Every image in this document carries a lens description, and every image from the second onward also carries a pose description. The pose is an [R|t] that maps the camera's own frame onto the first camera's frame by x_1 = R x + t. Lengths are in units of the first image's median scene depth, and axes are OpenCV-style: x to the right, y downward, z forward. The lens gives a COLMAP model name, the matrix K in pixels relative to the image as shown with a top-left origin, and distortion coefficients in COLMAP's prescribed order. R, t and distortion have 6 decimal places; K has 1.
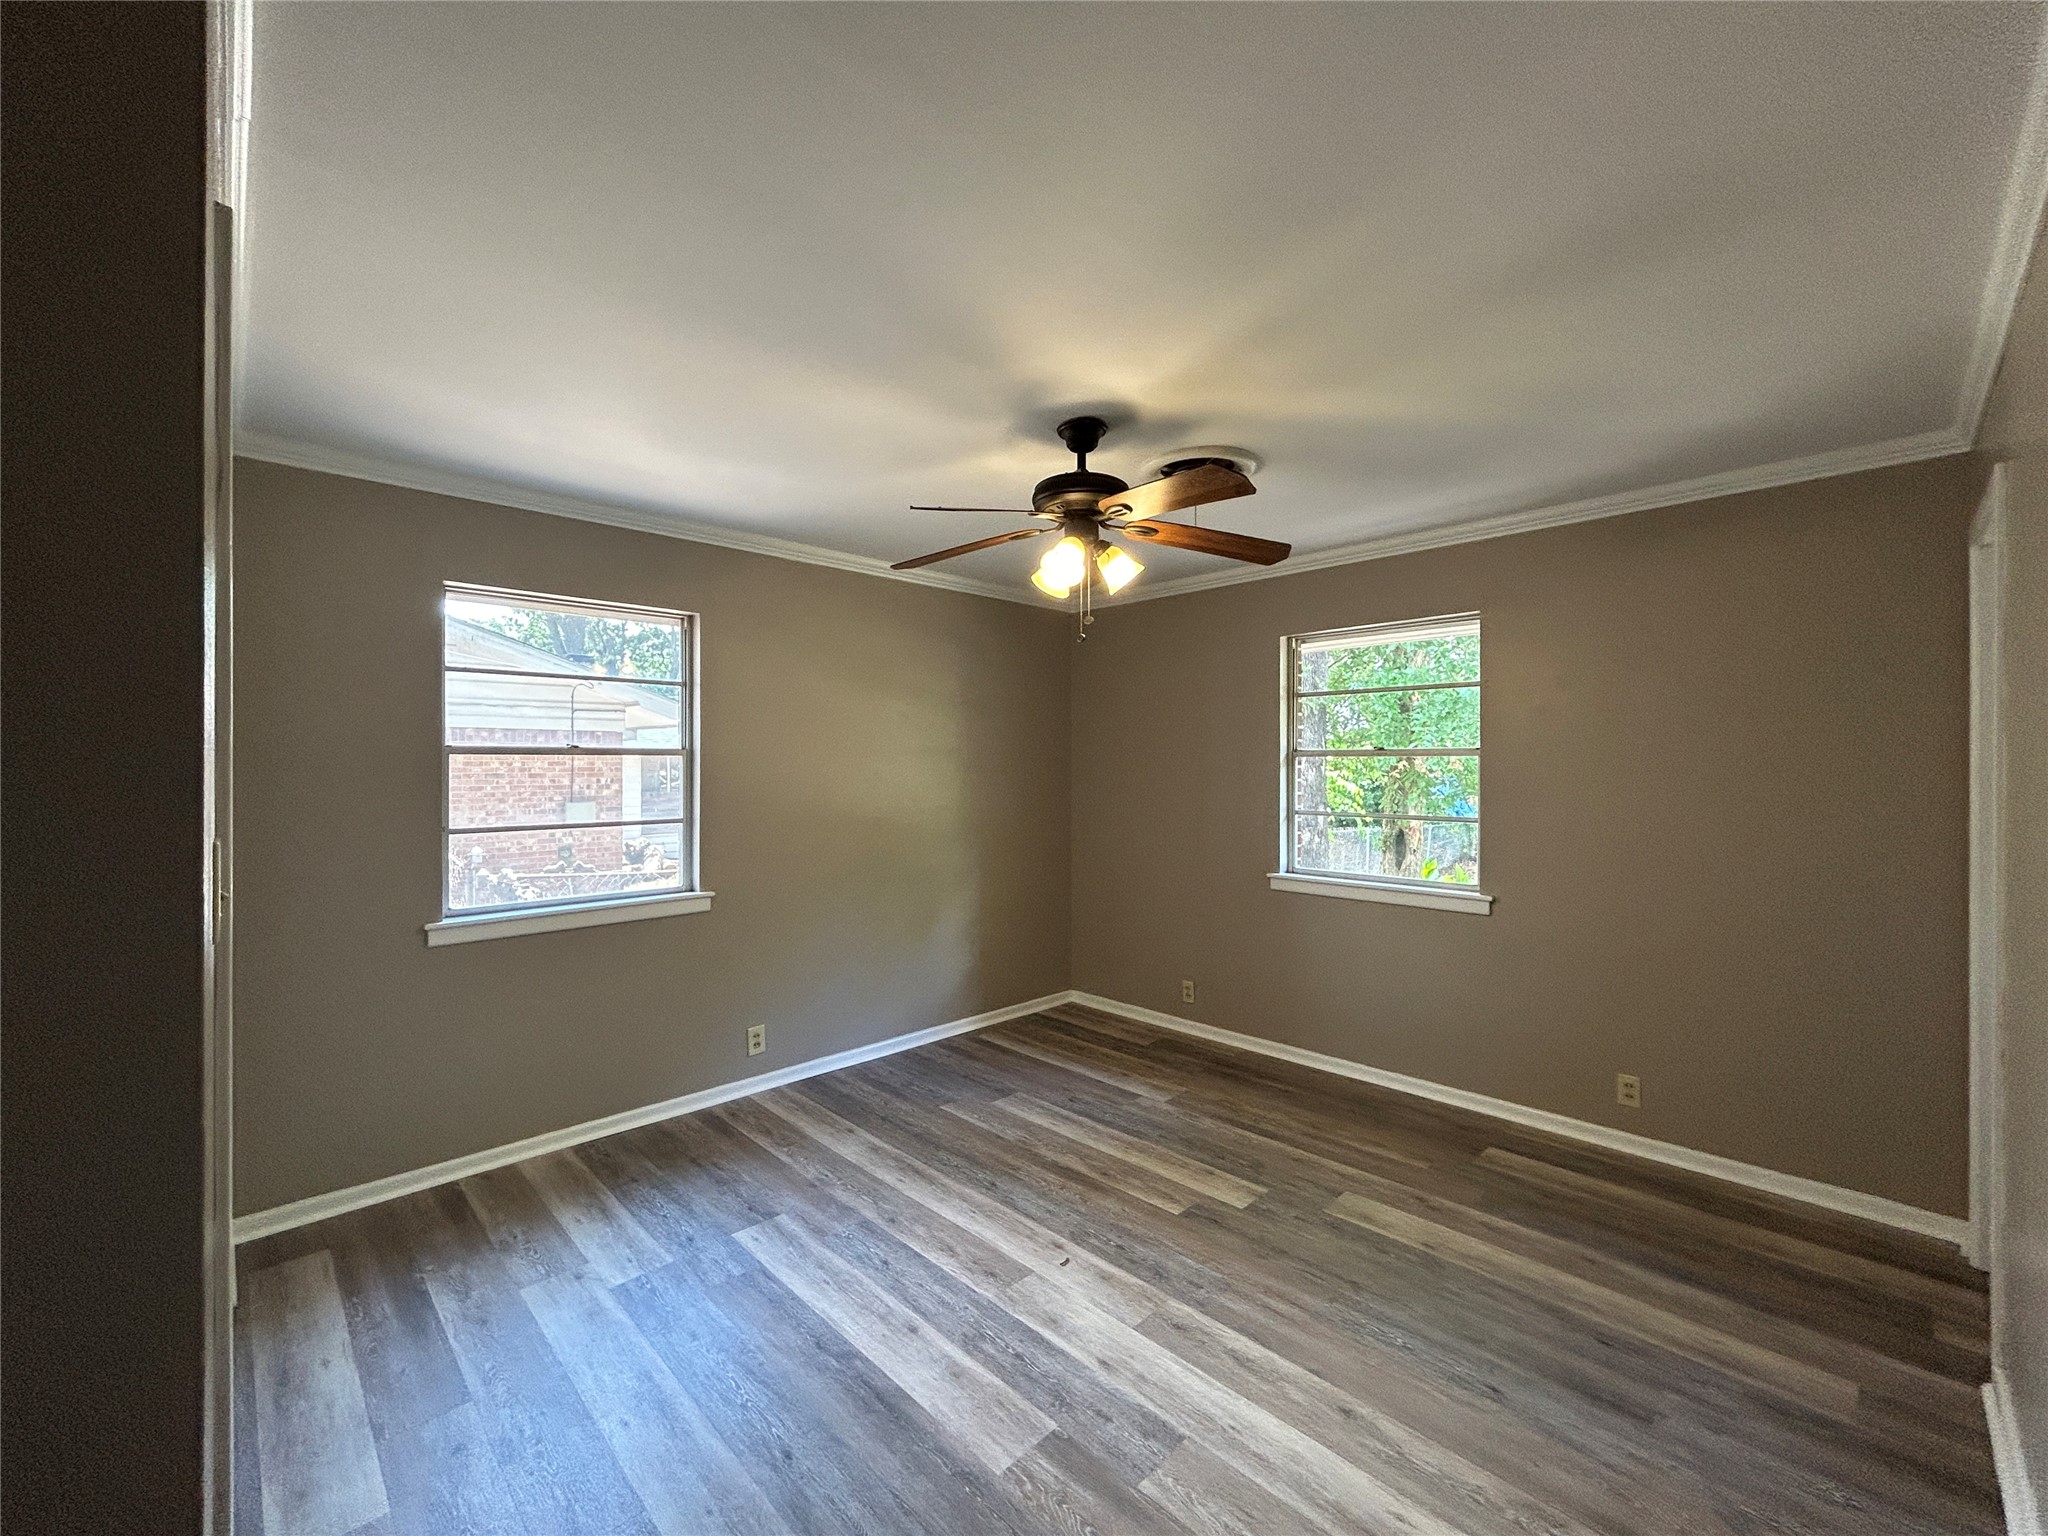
lens RADIAL K [[833.5, 0, 1020.7], [0, 833.5, 766.8], [0, 0, 1]] dist [-0.000265, -0.000043]
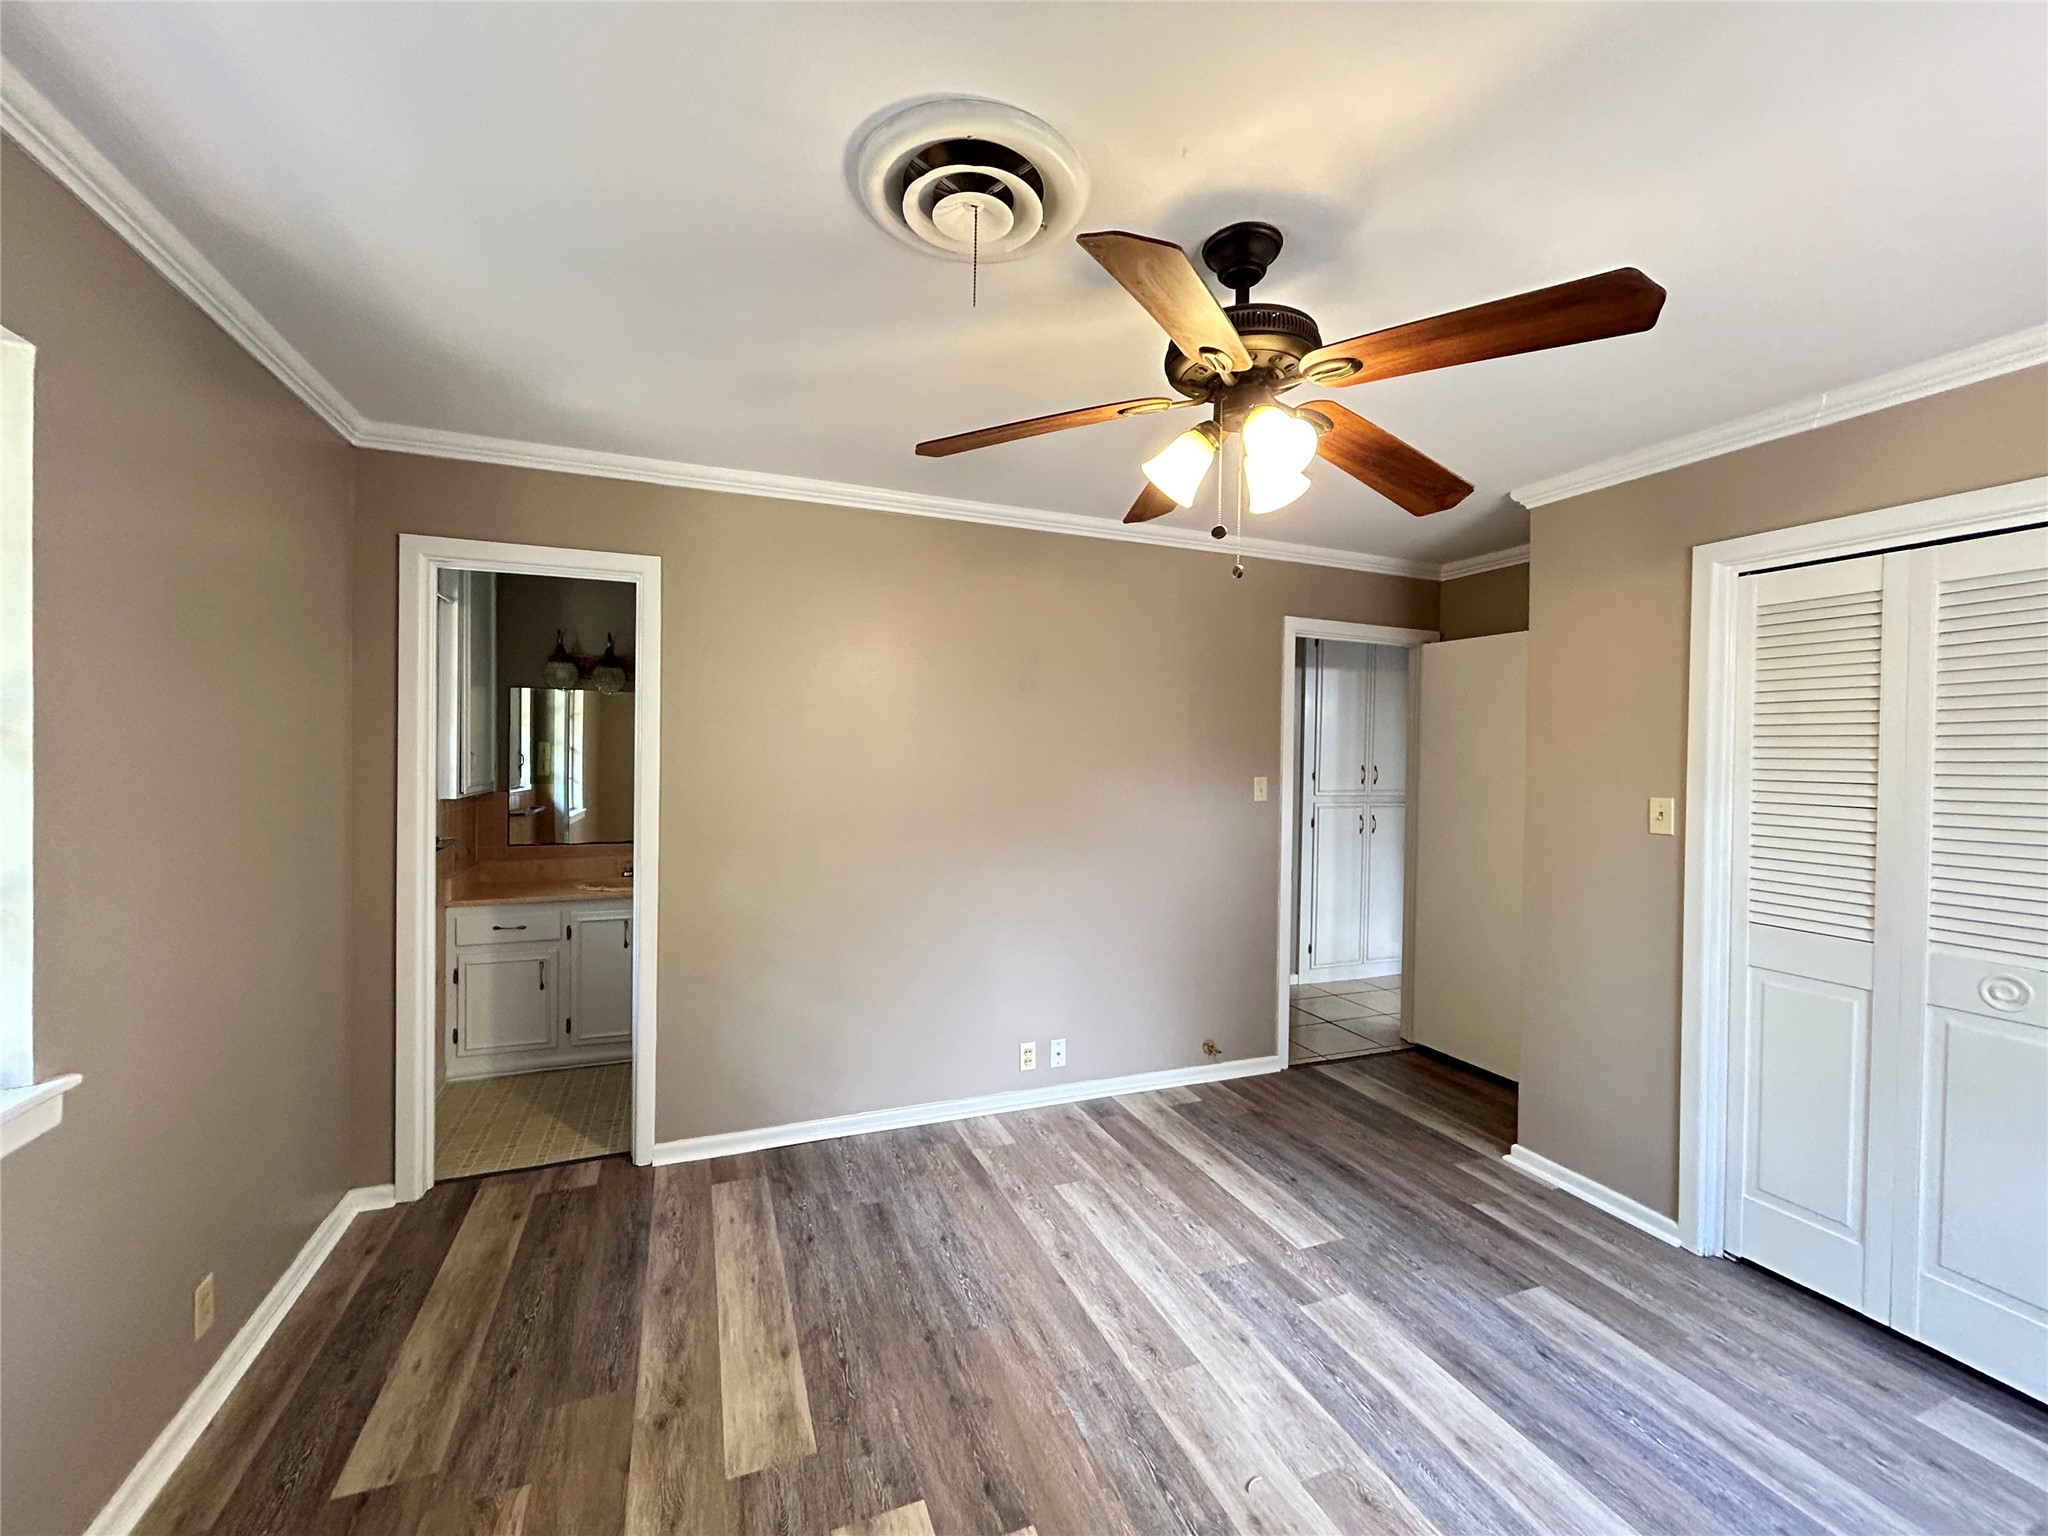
lens RADIAL K [[833.5, 0, 1020.7], [0, 833.5, 766.8], [0, 0, 1]] dist [-0.000265, -0.000043]
pose [[-0.924933, -0.018526, 0.379680, -0.022851], [-0.014124, 0.999797, 0.014378, -0.009820], [-0.379869, 0.007936, -0.925006, 1.929260]]
